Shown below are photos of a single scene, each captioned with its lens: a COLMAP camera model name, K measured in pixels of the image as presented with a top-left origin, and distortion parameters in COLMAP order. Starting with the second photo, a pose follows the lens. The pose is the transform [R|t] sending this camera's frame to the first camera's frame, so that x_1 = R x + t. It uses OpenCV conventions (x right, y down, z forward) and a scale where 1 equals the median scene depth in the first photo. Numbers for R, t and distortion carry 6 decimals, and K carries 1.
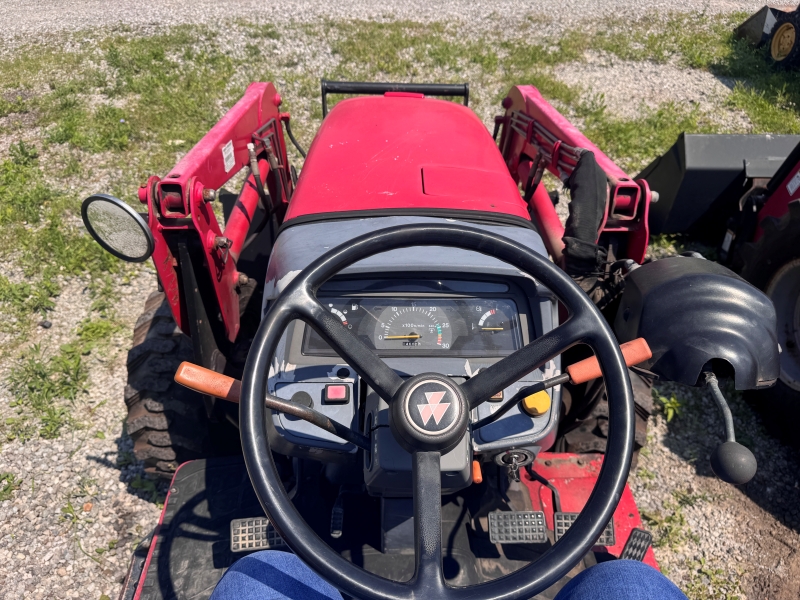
lens RADIAL K [[567.8, 0, 402.2], [0, 567.8, 304.2], [0, 0, 1]] dist [0.009289, -0.004587]
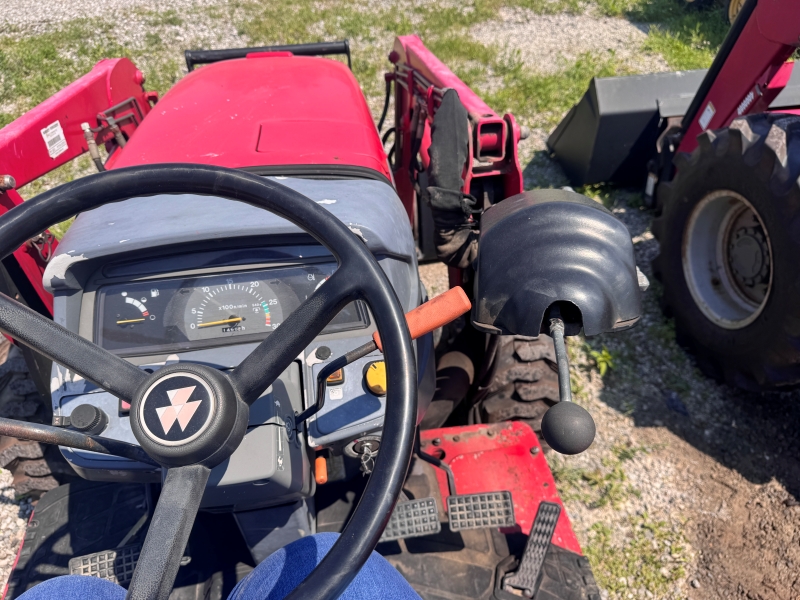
lens RADIAL K [[564.2, 0, 403.9], [0, 564.2, 302.5], [0, 0, 1]] dist [0.032742, -0.038805]
pose [[0.991214, -0.118305, 0.059155, 0.094872], [0.116737, 0.992730, 0.029307, 0.015728], [-0.062192, -0.022144, 0.997819, 0.065581]]
